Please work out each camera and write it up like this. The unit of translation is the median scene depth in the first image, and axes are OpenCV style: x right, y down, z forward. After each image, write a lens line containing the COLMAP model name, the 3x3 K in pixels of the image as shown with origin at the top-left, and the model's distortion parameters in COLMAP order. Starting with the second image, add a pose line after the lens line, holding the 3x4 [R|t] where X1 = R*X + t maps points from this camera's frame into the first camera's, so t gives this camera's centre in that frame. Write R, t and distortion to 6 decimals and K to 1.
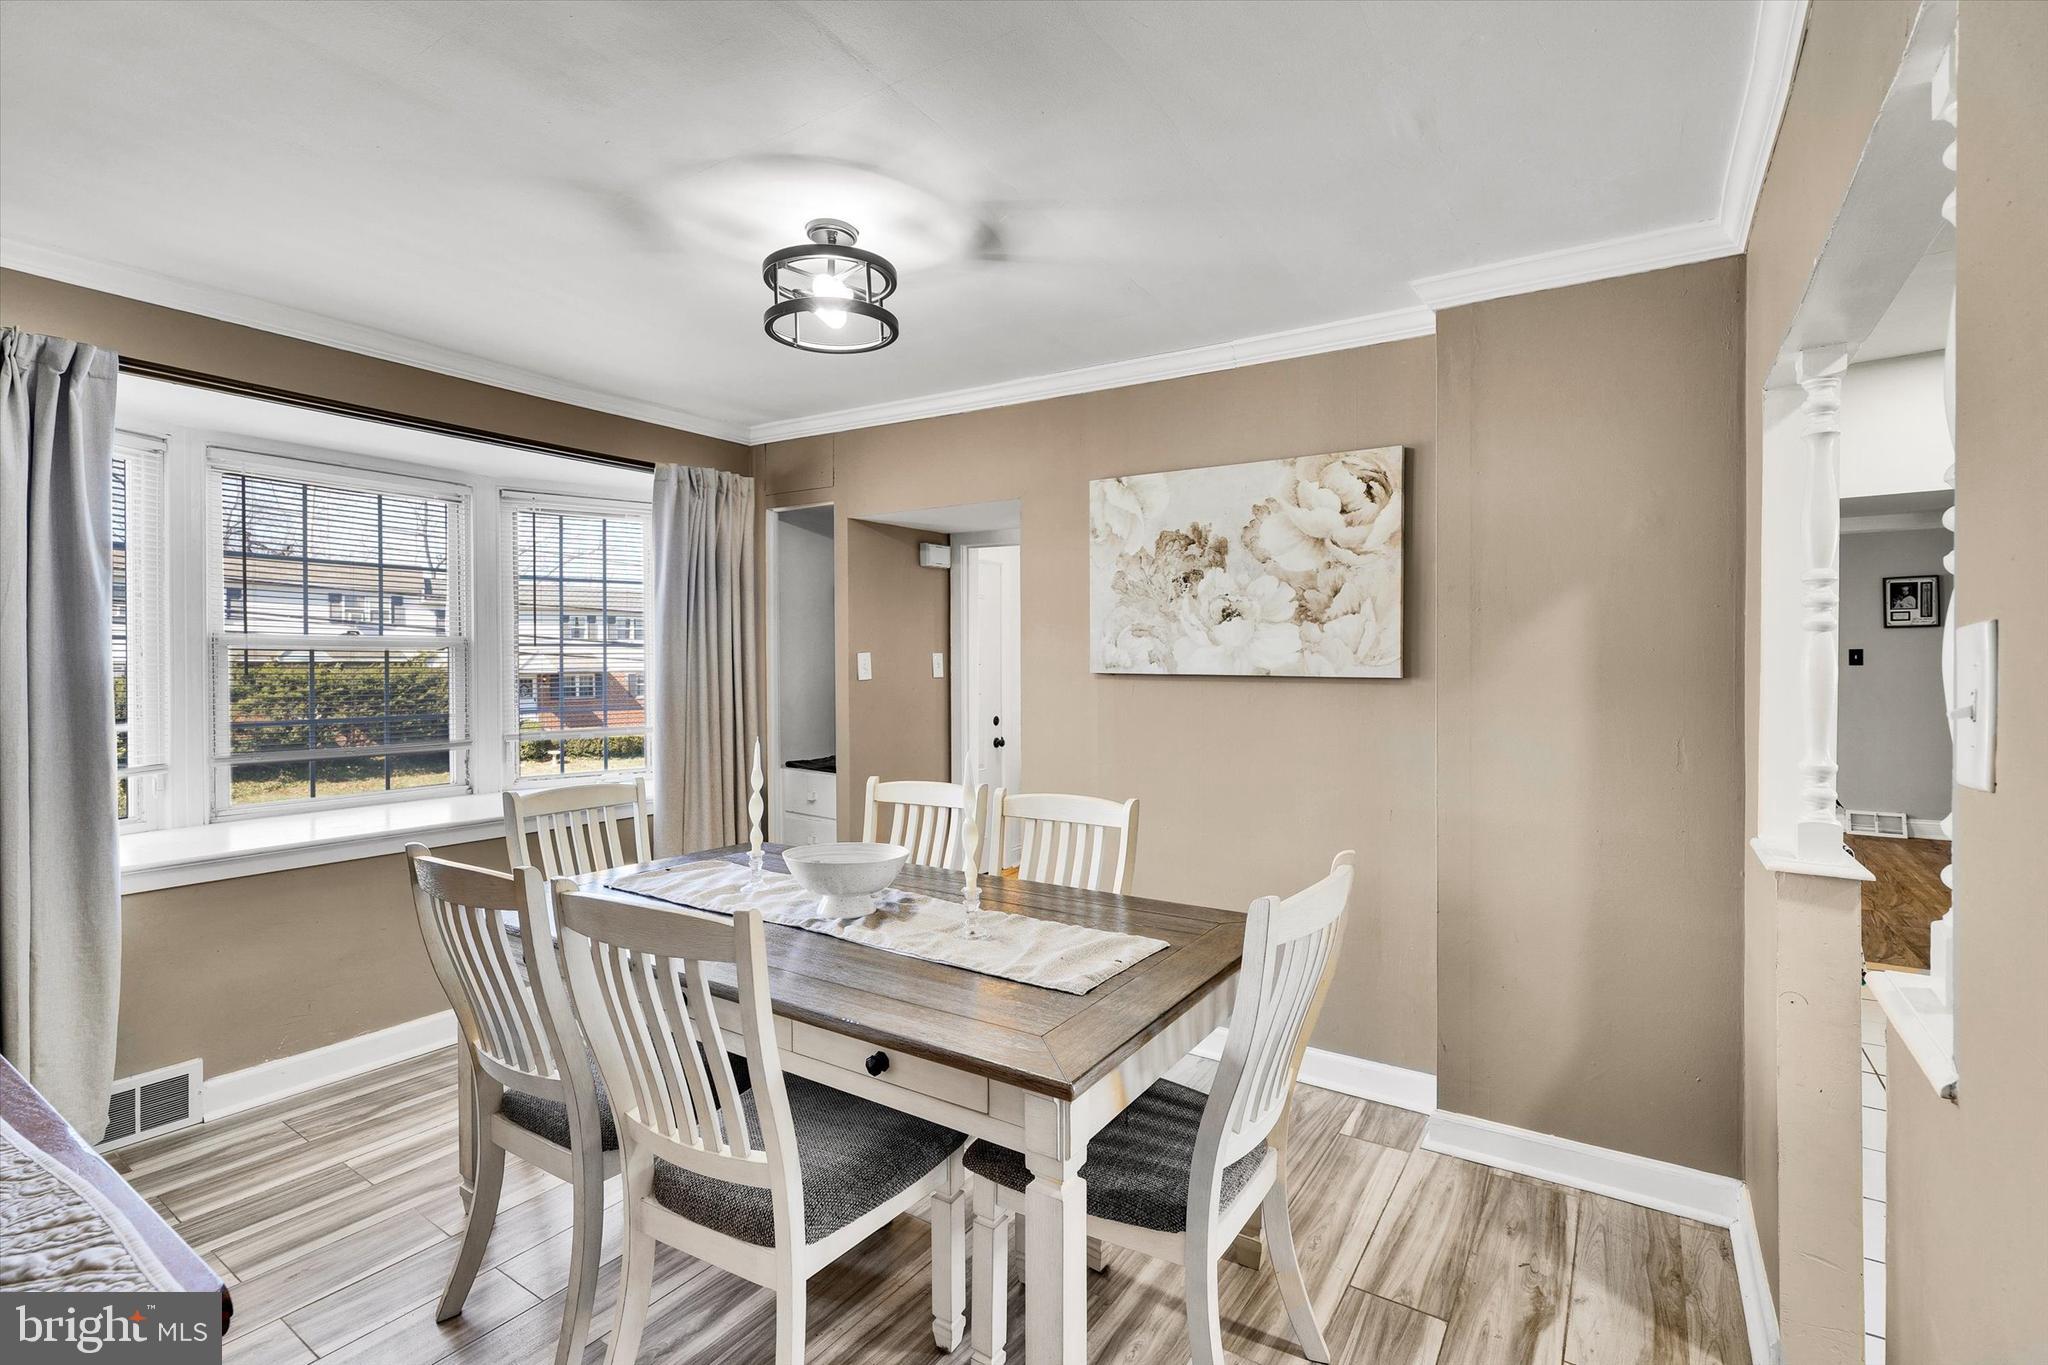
lens RADIAL K [[919.9, 0, 1036.7], [0, 919.9, 673.4], [0, 0, 1]] dist [-0.000568, 0.000166]
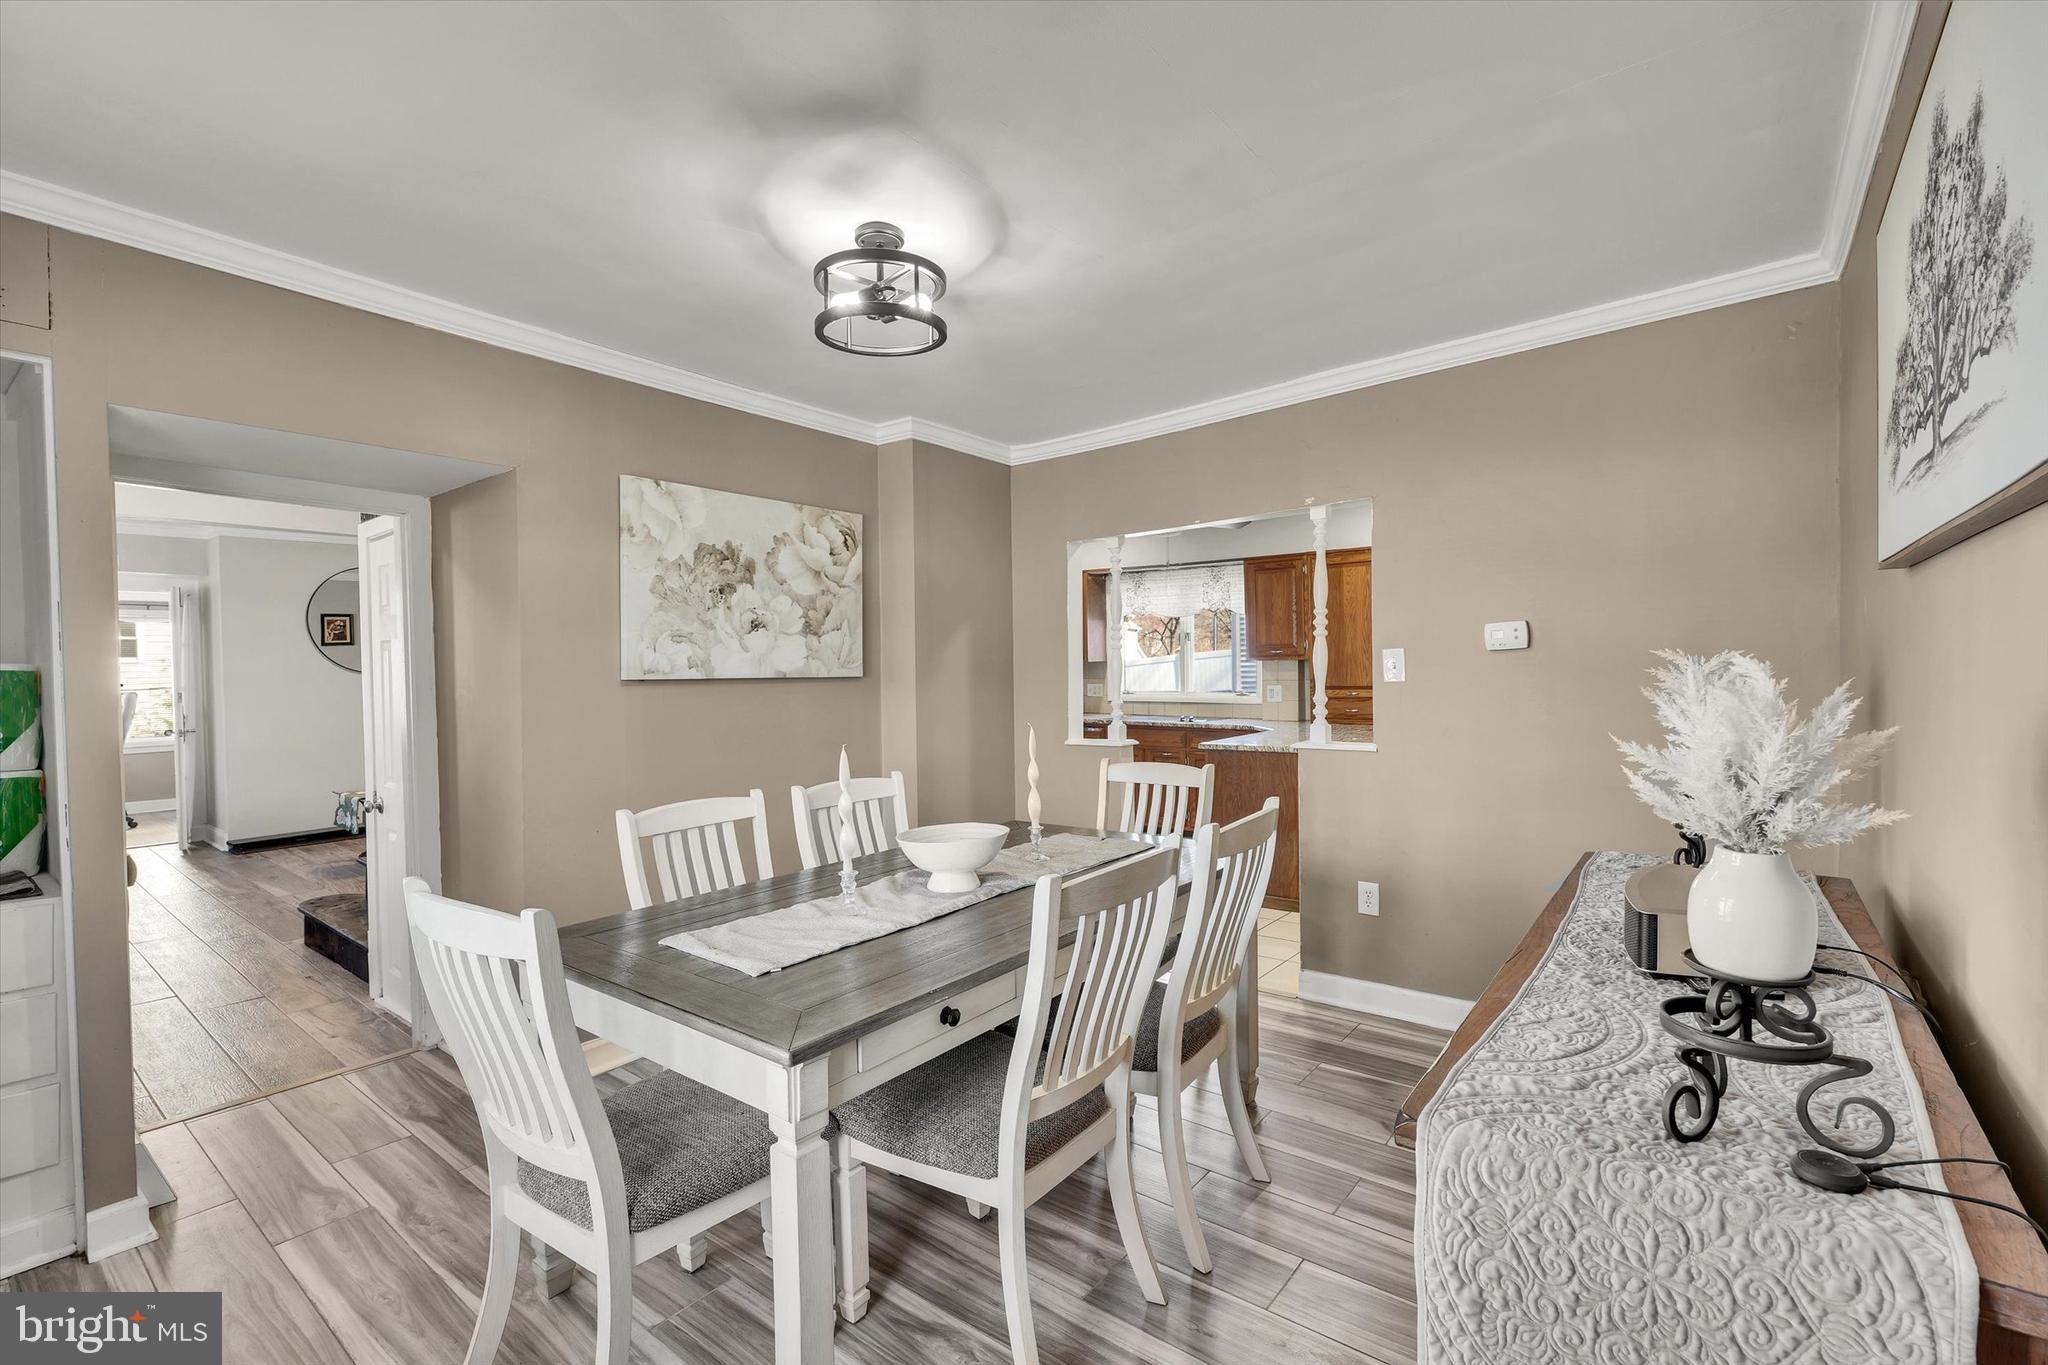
lens RADIAL K [[919.9, 0, 1036.7], [0, 919.9, 673.4], [0, 0, 1]] dist [-0.000568, 0.000166]
pose [[0.083446, -0.015245, 0.996396, -0.912901], [0.019496, 0.999717, 0.013663, -0.012581], [-0.996322, 0.018286, 0.083719, 0.548486]]
